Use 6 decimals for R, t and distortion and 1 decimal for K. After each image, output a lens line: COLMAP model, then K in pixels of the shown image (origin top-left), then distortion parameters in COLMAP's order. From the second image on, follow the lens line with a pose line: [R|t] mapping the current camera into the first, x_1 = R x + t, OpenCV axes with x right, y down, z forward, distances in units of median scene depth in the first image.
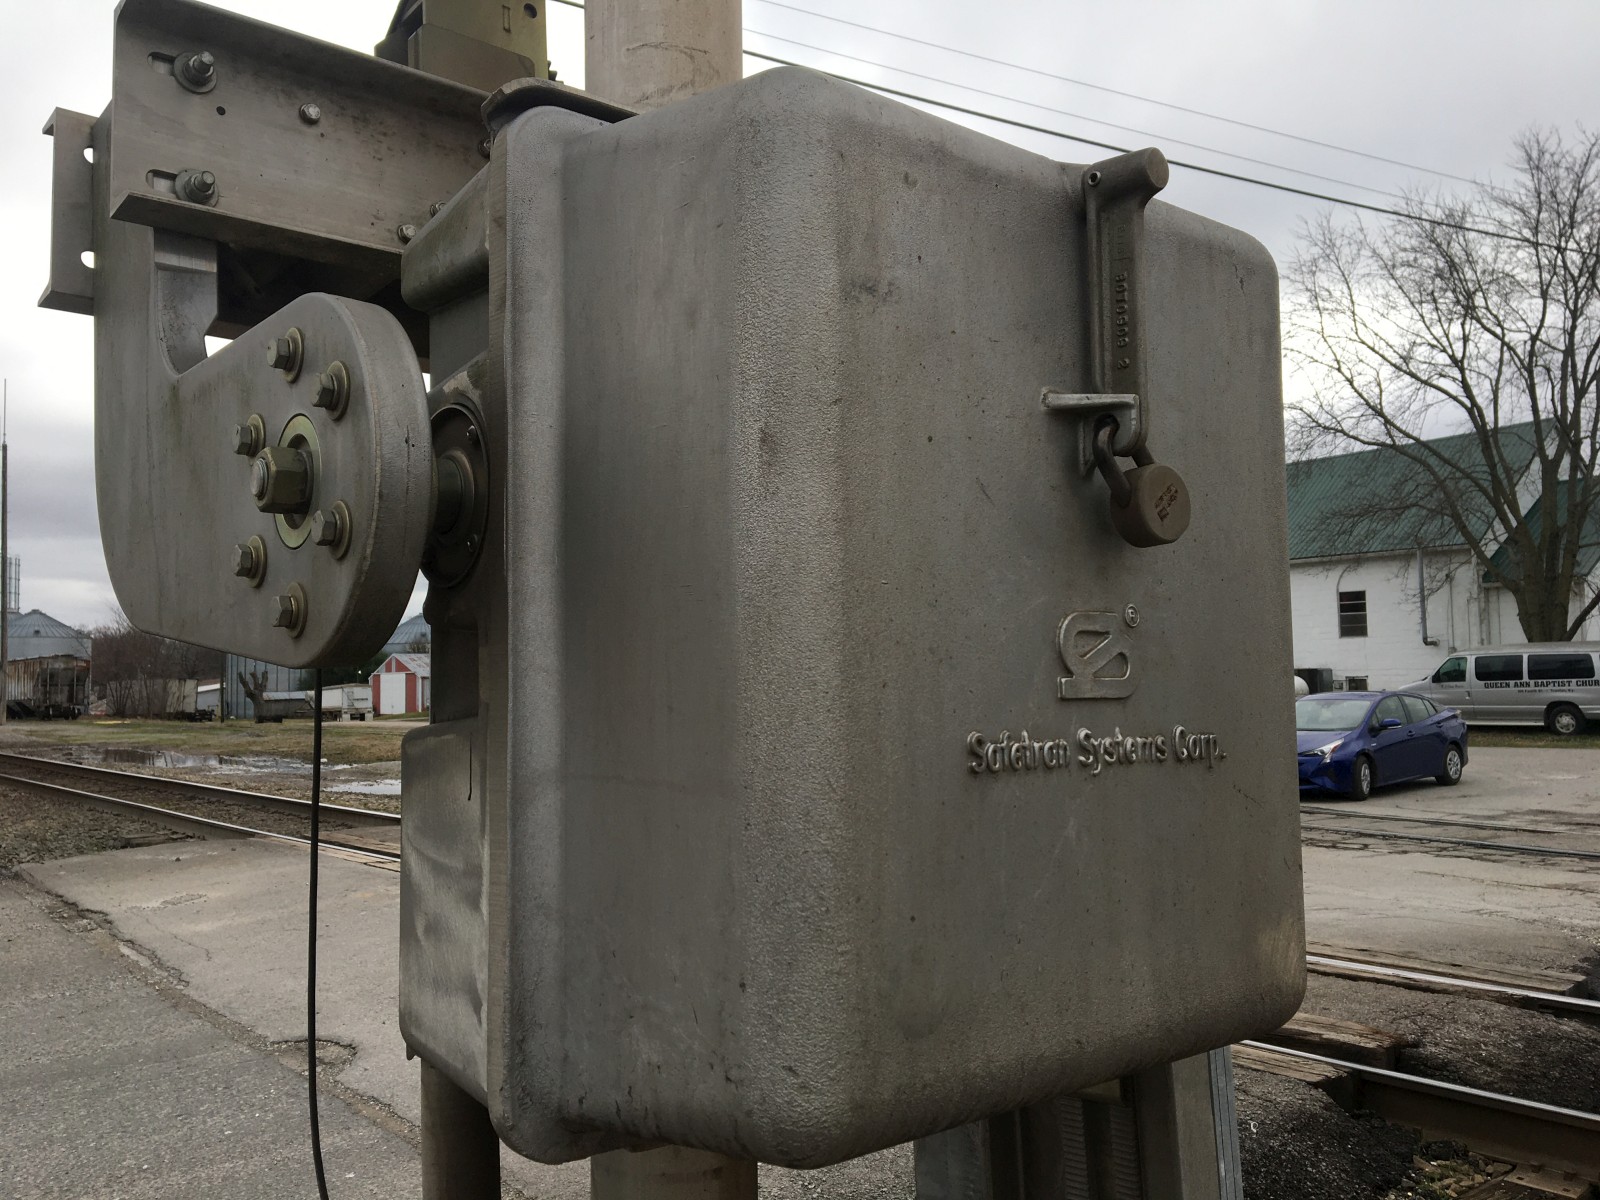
lens RADIAL K [[1351.9, 0, 793.3], [0, 1351.9, 604.7], [0, 0, 1]] dist [0.094762, -0.145892]
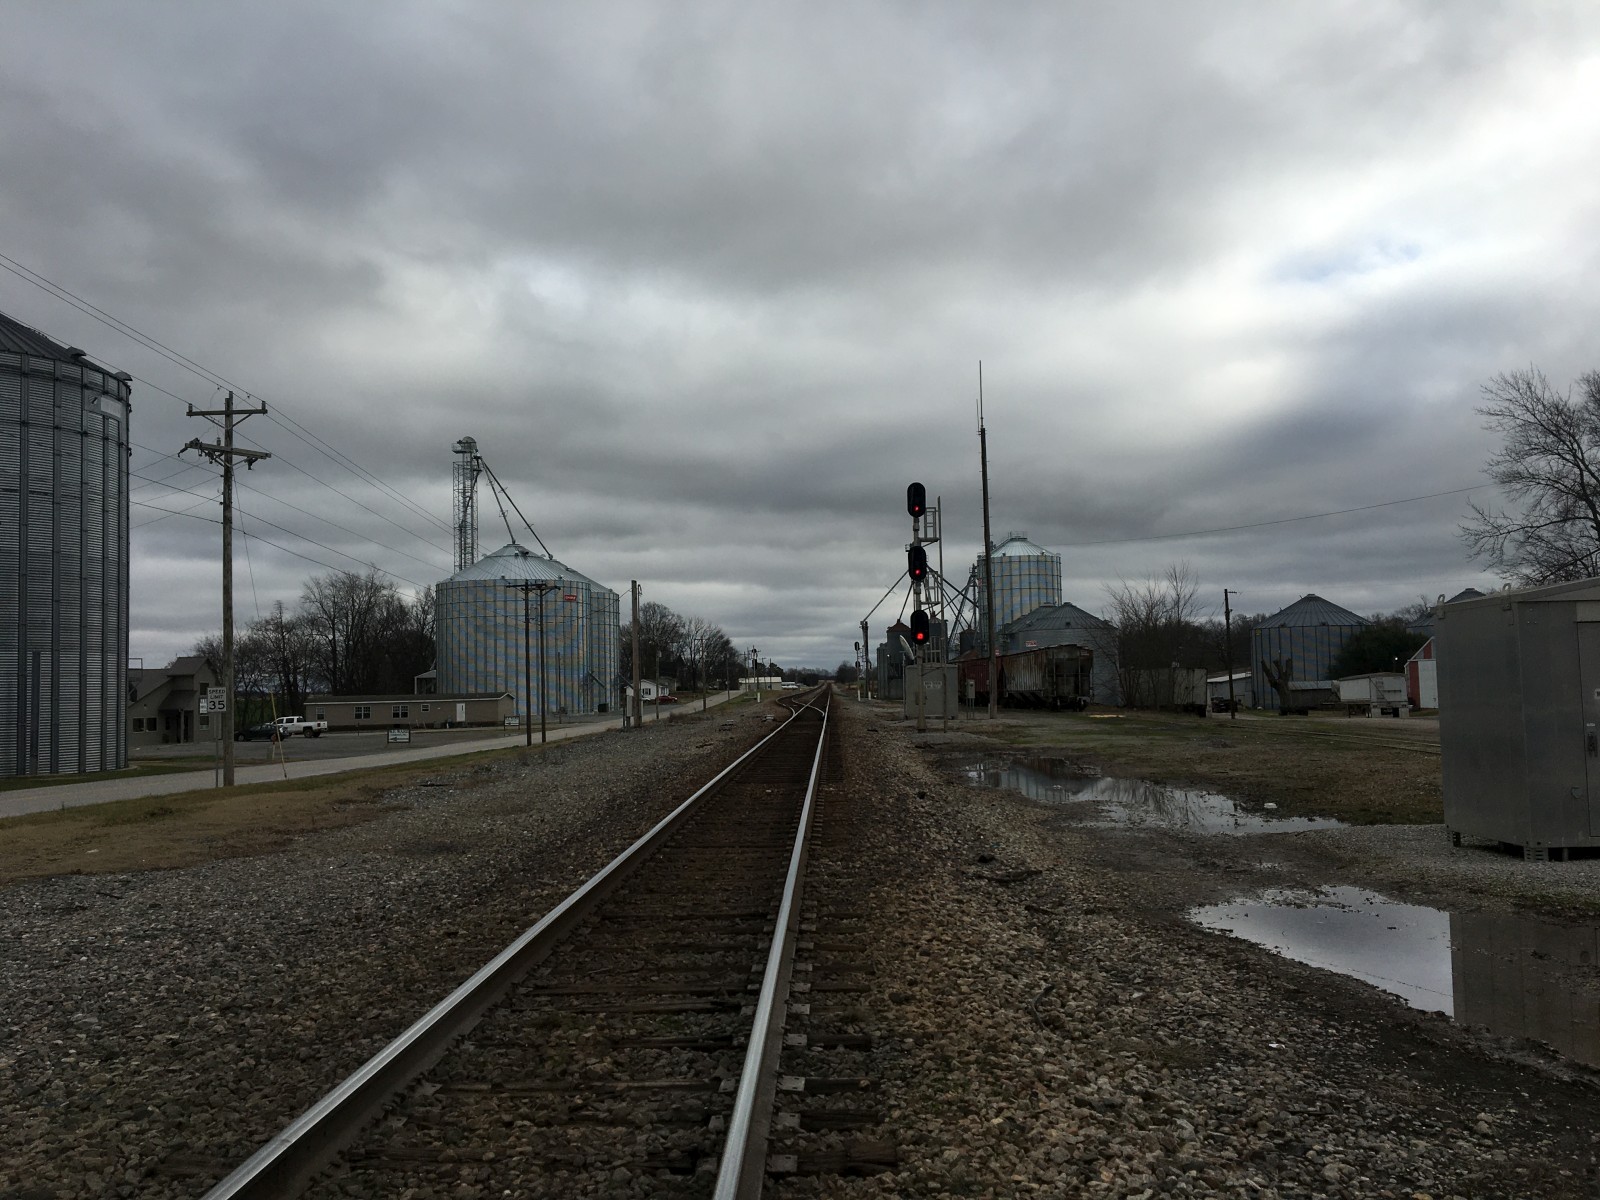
lens RADIAL K [[1351.9, 0, 786.6], [0, 1351.9, 599.6], [0, 0, 1]] dist [0.094762, -0.145892]
pose [[0.742823, -0.043718, -0.668059, -0.025557], [0.047661, 0.998787, -0.012367, 0.005208], [0.667789, -0.022654, 0.744006, 0.112909]]
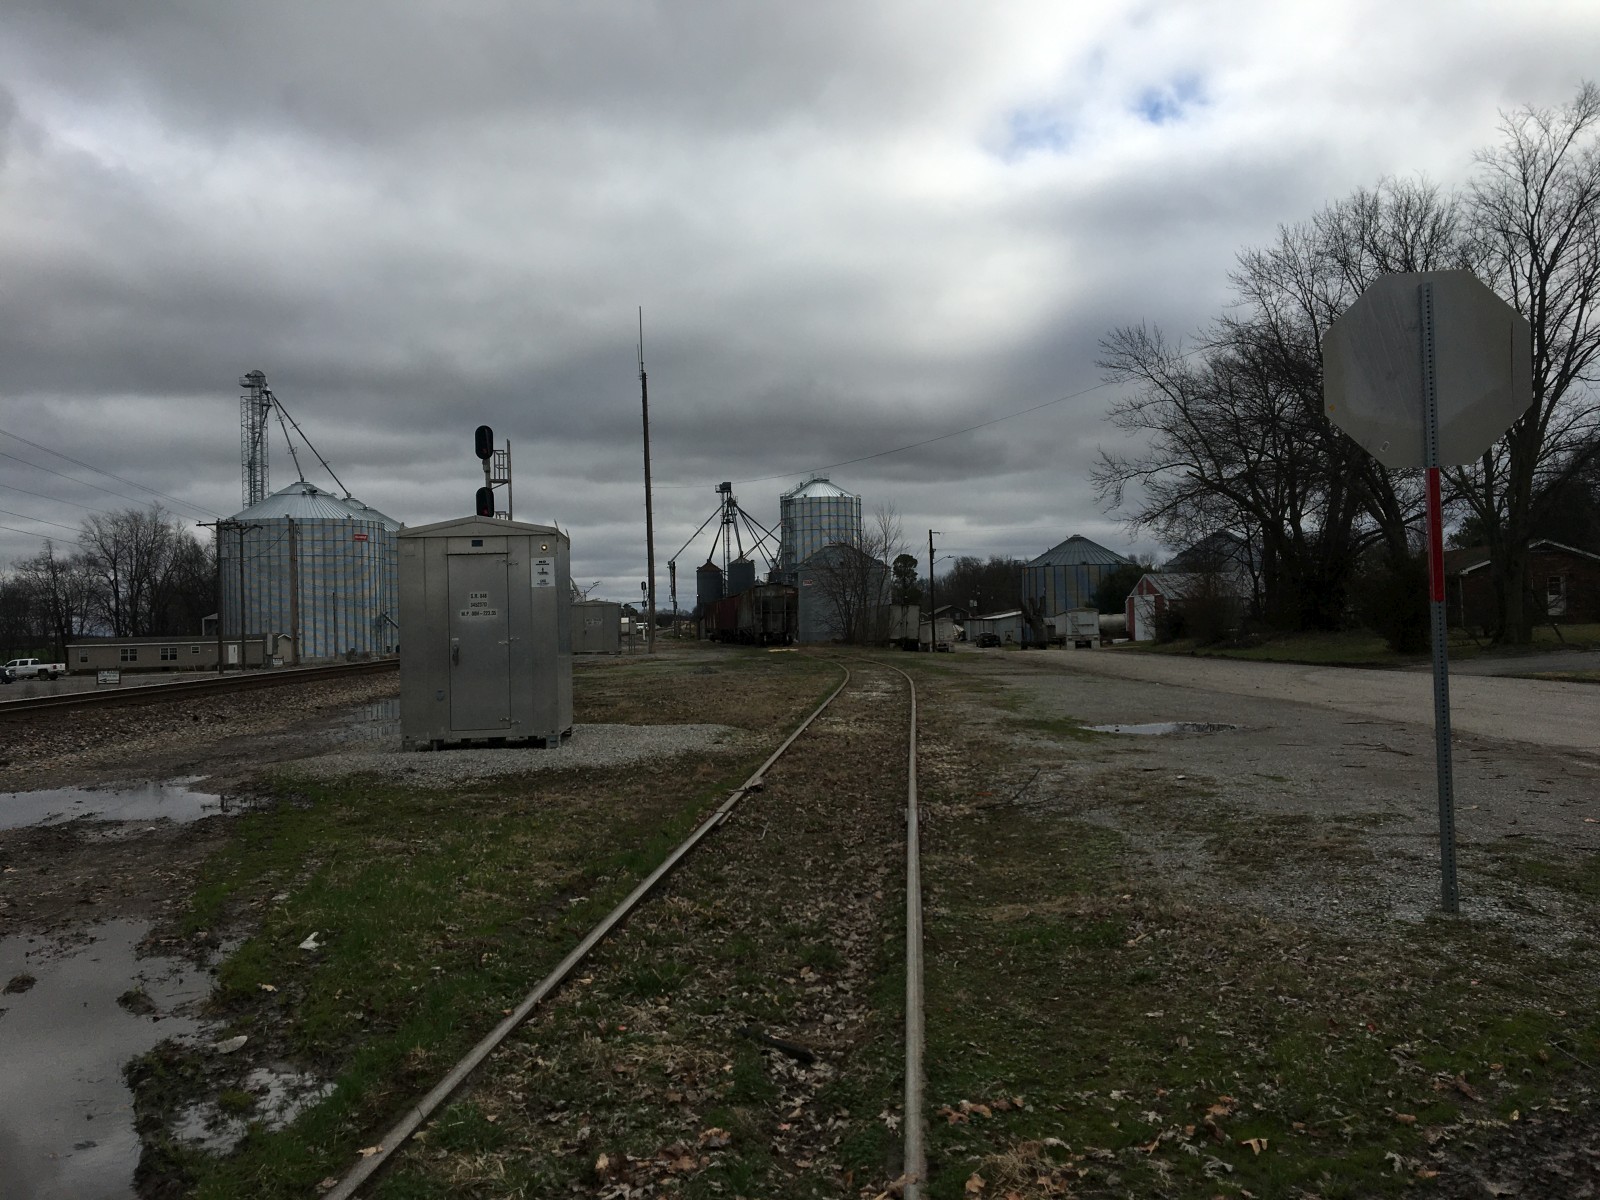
lens RADIAL K [[1351.9, 0, 791.7], [0, 1351.9, 604.4], [0, 0, 1]] dist [0.094762, -0.145892]
pose [[0.807158, -0.015095, -0.590143, 0.053034], [0.047789, 0.998063, 0.039833, 0.009874], [0.588399, -0.060354, 0.806315, 0.150468]]
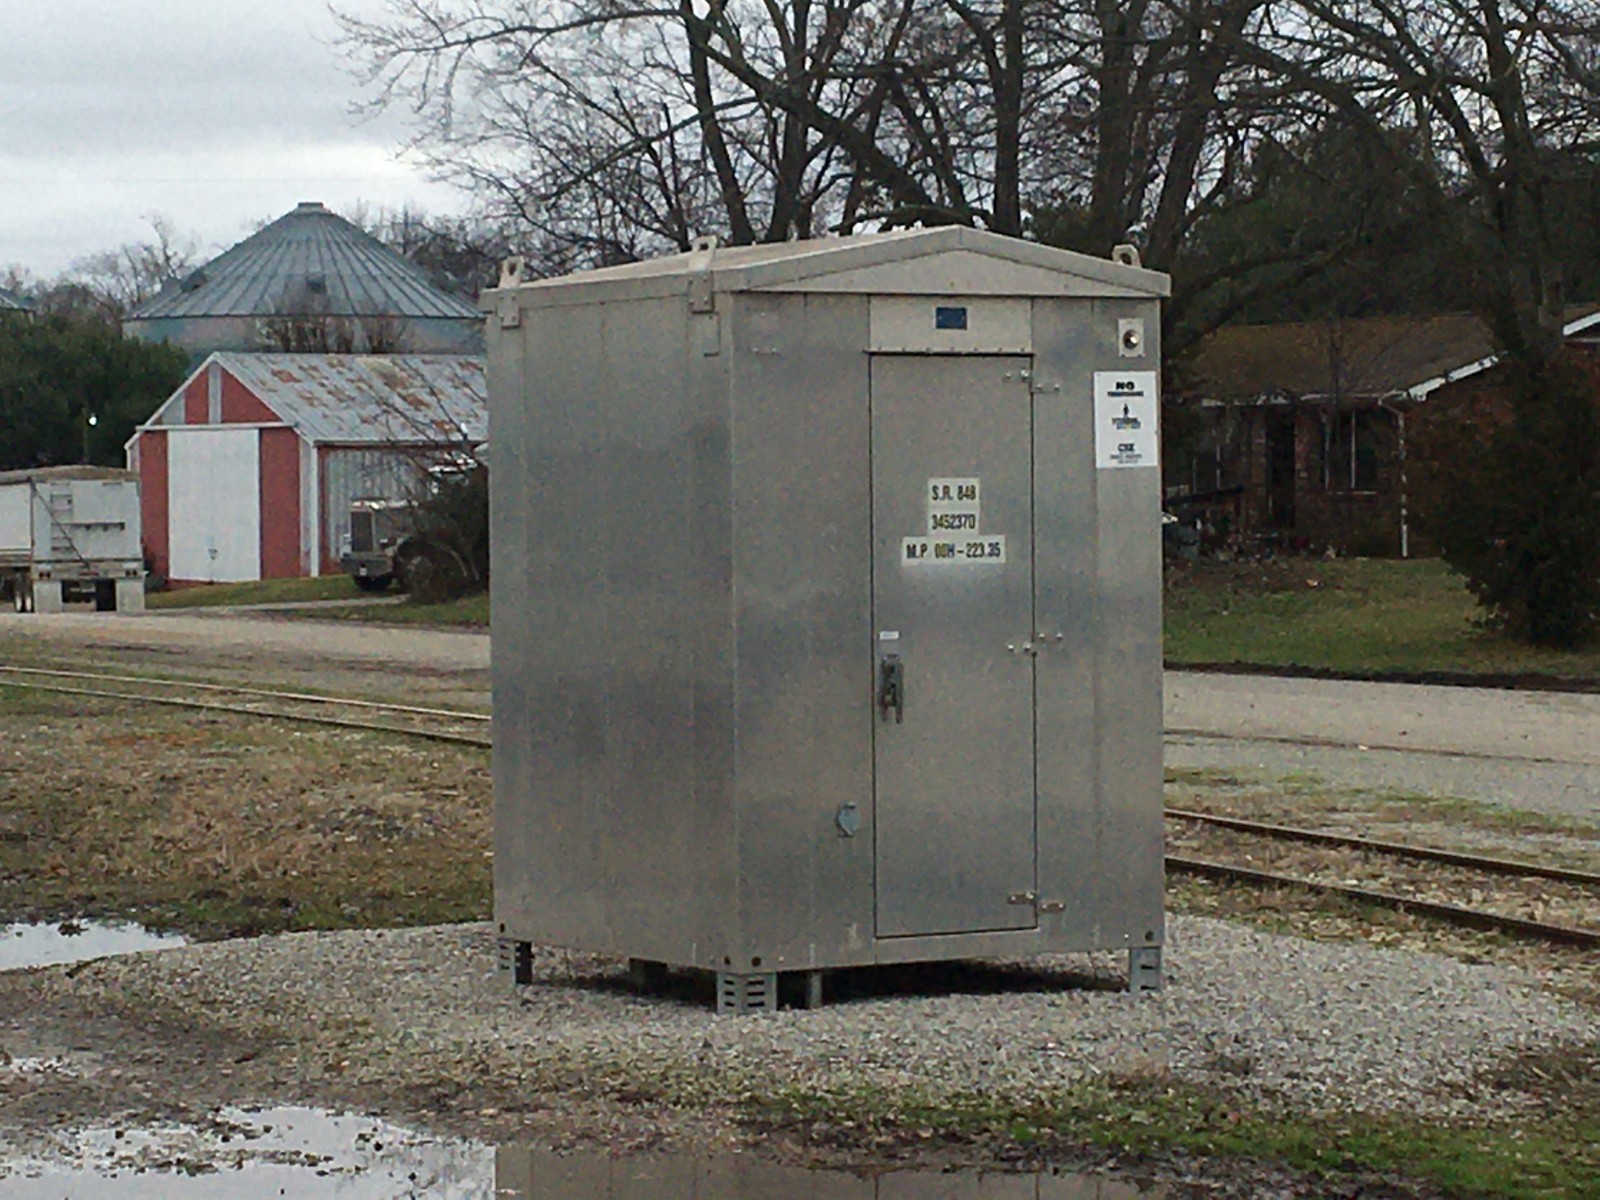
lens RADIAL K [[4870.2, 0, 787.7], [0, 4870.2, 600.7], [0, 0, 1]] dist [0.053555, 0.000000]
pose [[0.986278, 0.014812, -0.164425, -0.031316], [-0.000774, 0.996371, 0.085112, 0.003740], [0.165089, -0.083817, 0.982711, 0.096238]]
